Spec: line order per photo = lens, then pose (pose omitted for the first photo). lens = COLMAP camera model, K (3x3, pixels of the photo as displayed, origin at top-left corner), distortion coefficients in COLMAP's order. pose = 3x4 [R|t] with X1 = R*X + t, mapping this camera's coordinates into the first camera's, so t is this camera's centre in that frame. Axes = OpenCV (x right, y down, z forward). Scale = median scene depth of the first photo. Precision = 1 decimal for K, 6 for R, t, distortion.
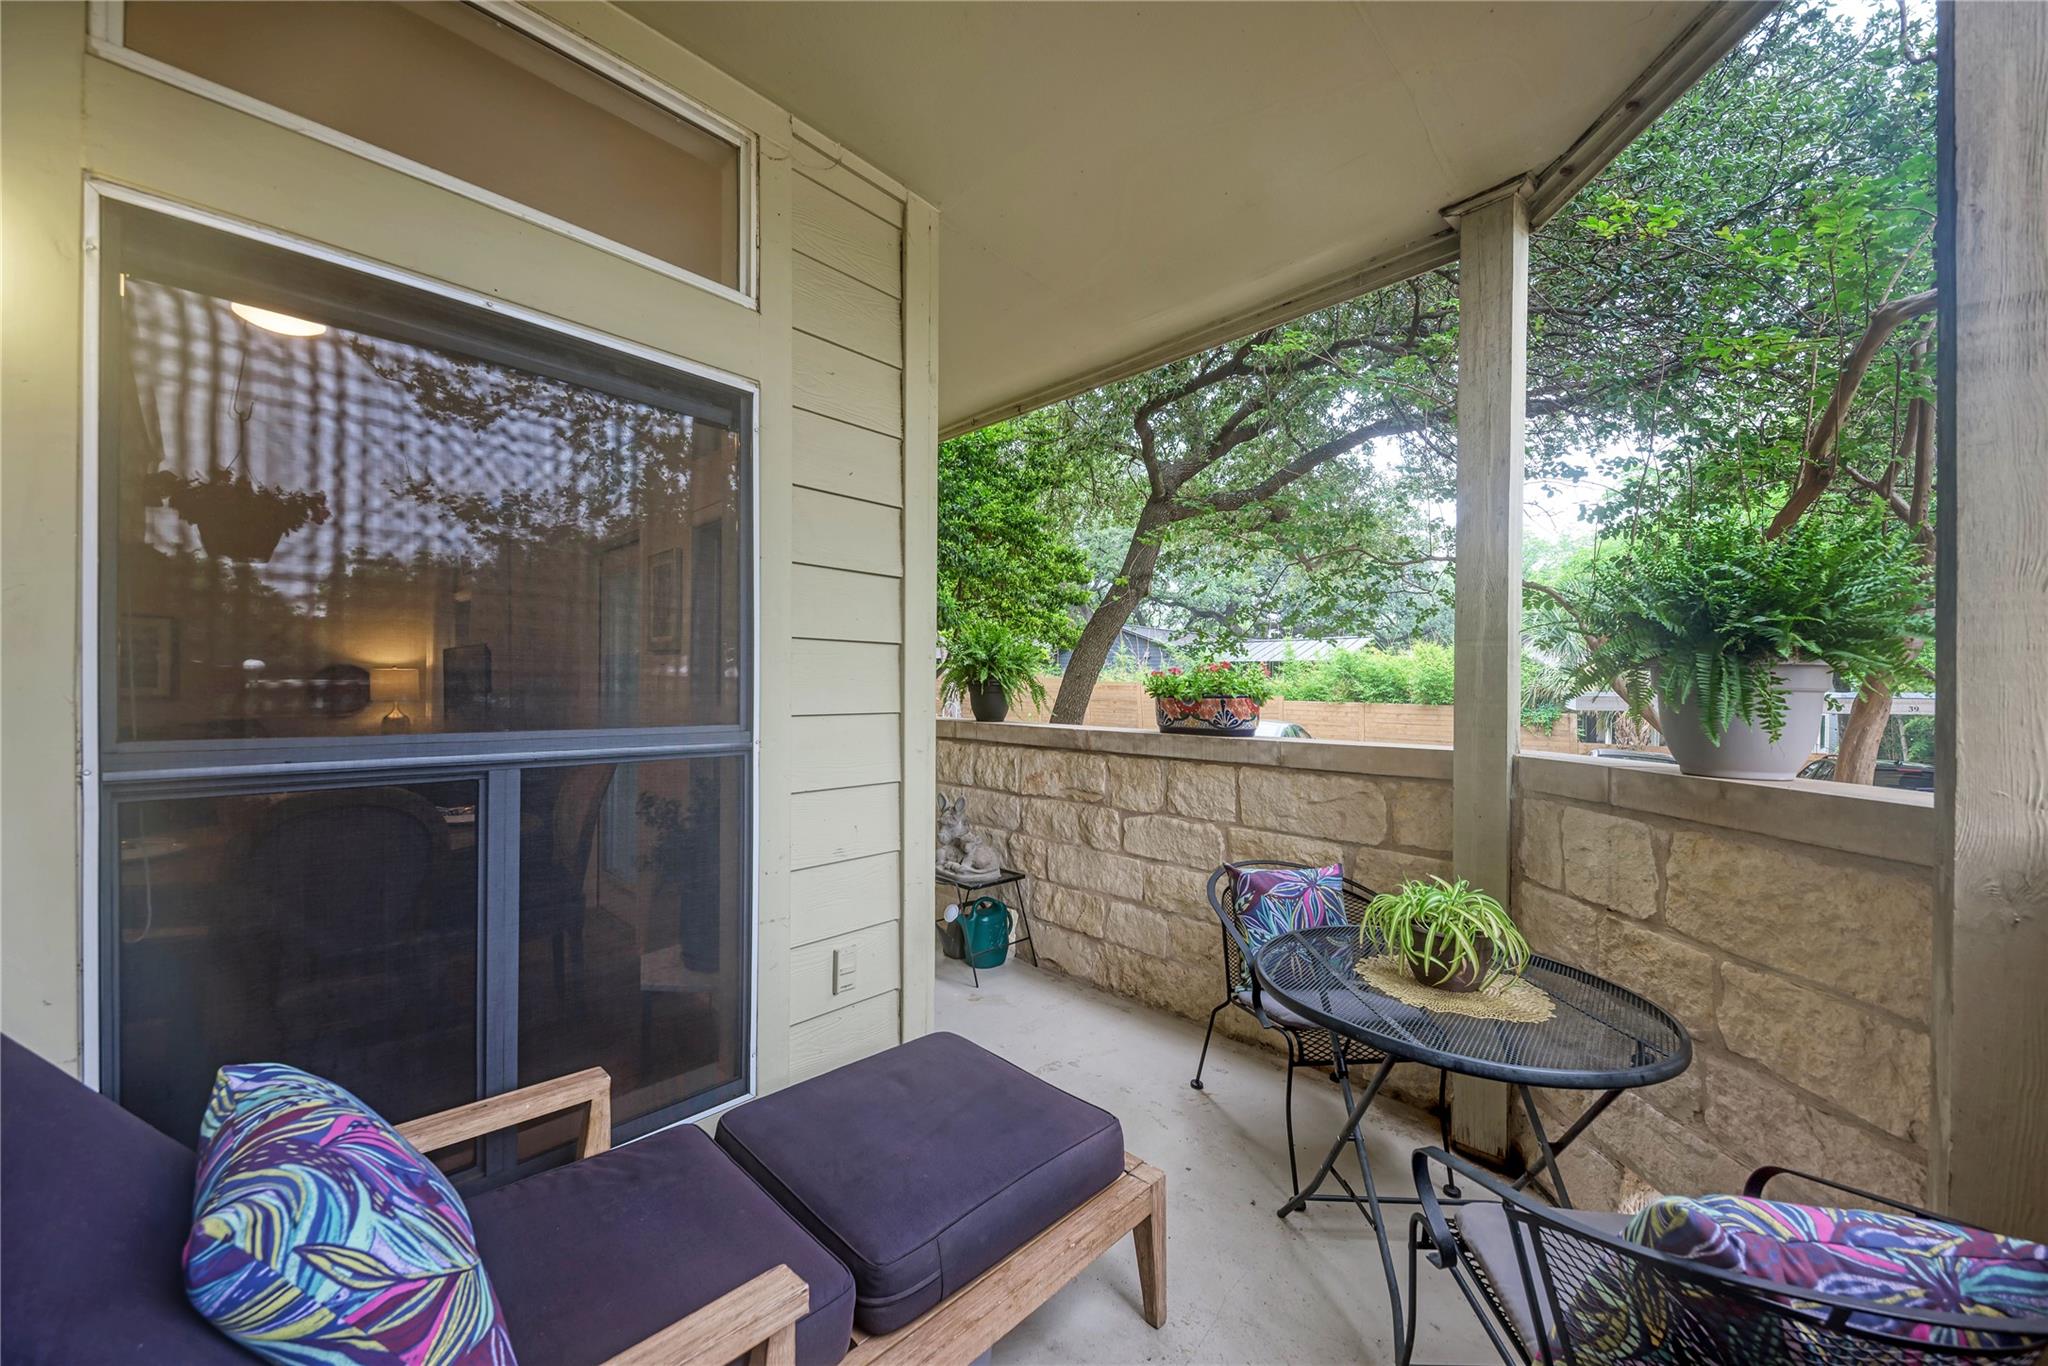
lens RADIAL K [[740.4, 0, 1017.1], [0, 740.4, 679.1], [0, 0, 1]] dist [0.002366, 0.000080]
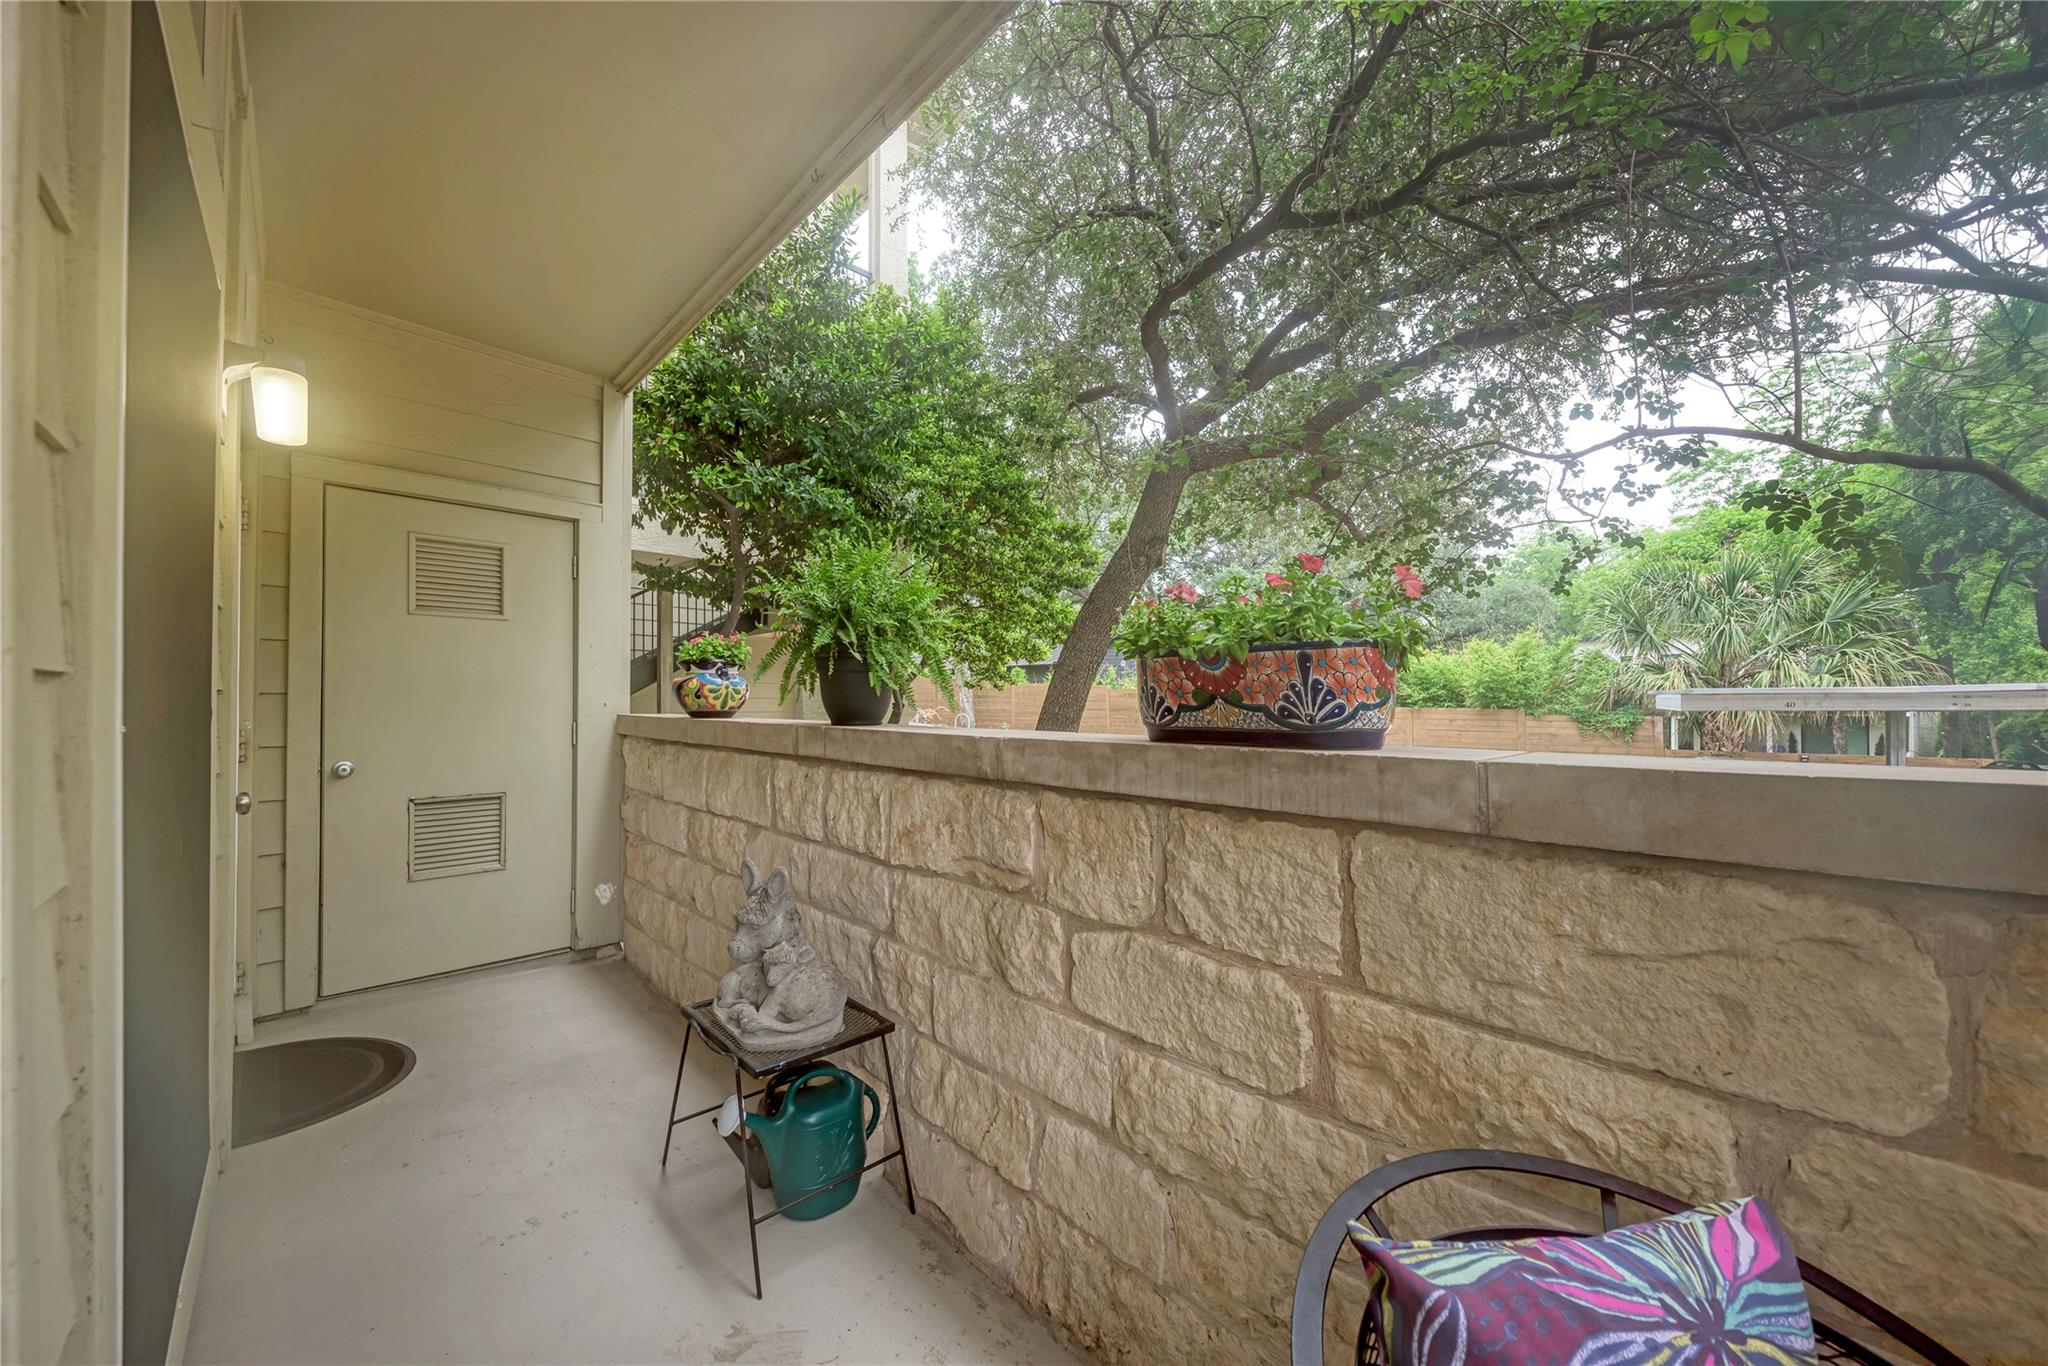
lens RADIAL K [[740.4, 0, 1028.0], [0, 740.4, 703.5], [0, 0, 1]] dist [0.002366, 0.000080]
pose [[0.999680, -0.012026, -0.022237, 0.127916], [0.012383, 0.999796, 0.015970, 0.040934], [0.022041, -0.016241, 0.999625, 0.546698]]
